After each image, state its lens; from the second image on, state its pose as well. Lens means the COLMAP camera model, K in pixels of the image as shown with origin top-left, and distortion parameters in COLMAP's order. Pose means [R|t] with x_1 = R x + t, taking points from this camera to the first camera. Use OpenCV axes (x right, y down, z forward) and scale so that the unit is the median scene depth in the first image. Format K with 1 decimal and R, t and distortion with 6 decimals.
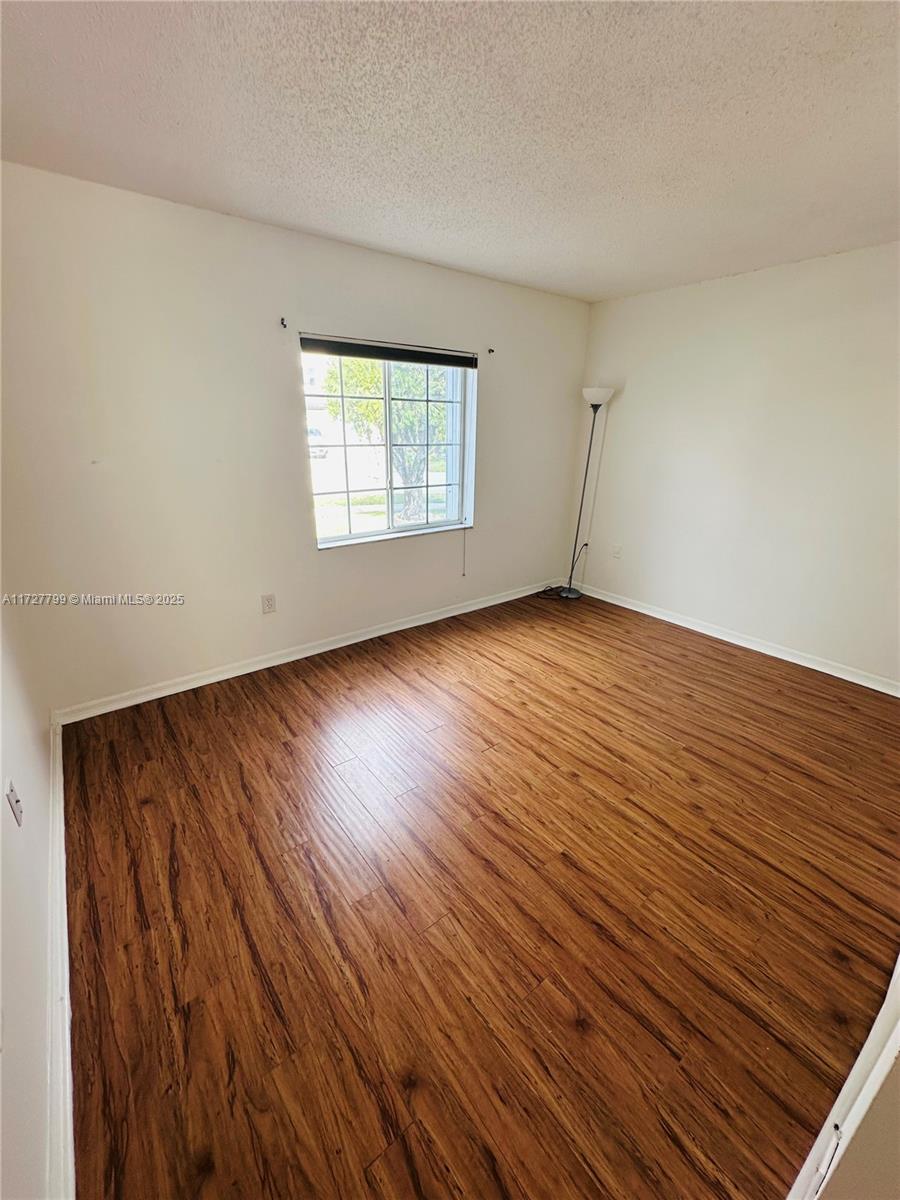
lens RADIAL K [[479.0, 0, 451.4], [0, 479.0, 602.0], [0, 0, 1]] dist [-0.003898, 0.000699]
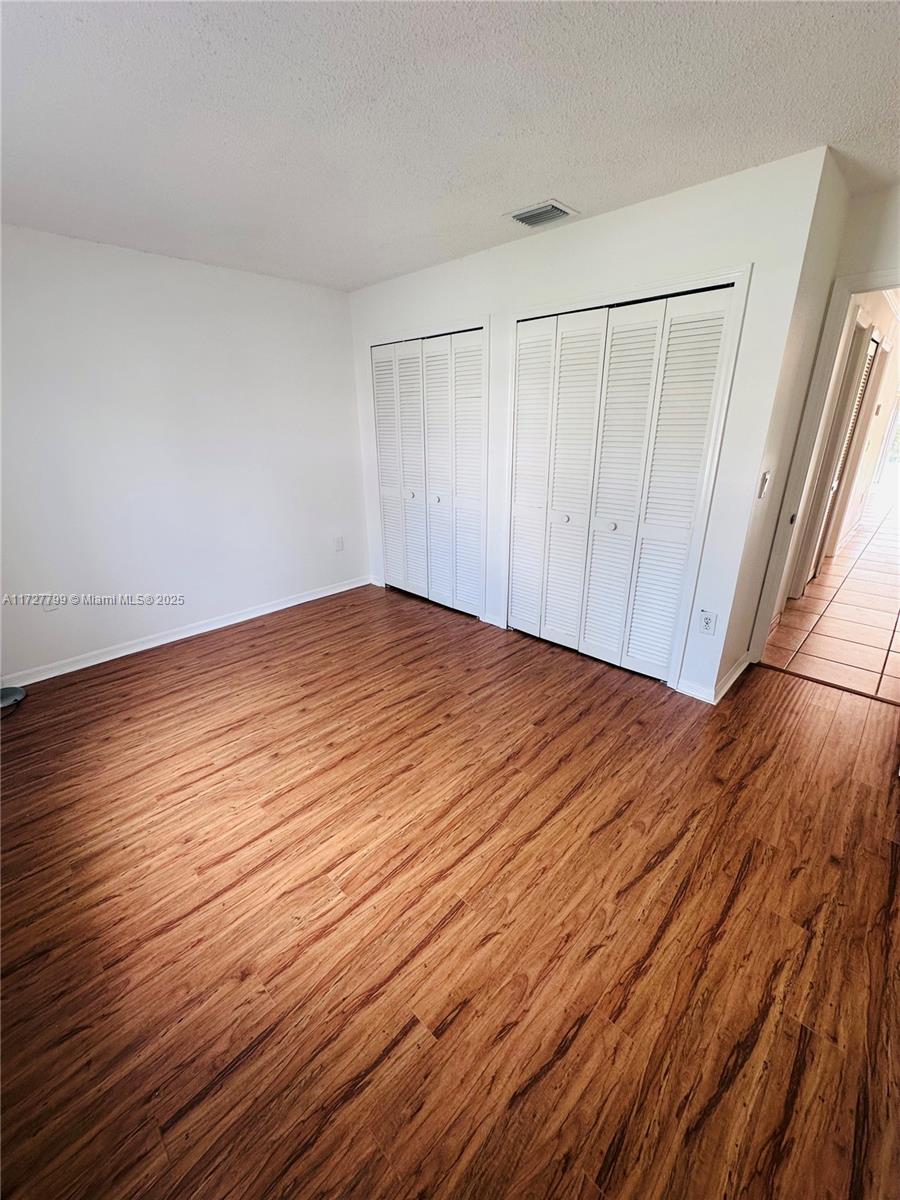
lens RADIAL K [[479.0, 0, 452.1], [0, 479.0, 597.5], [0, 0, 1]] dist [-0.003898, 0.000699]
pose [[-0.137959, -0.357255, 0.923762, -0.660573], [0.354587, 0.853044, 0.382862, -0.301399], [-0.924789, 0.380373, 0.008993, 0.802660]]
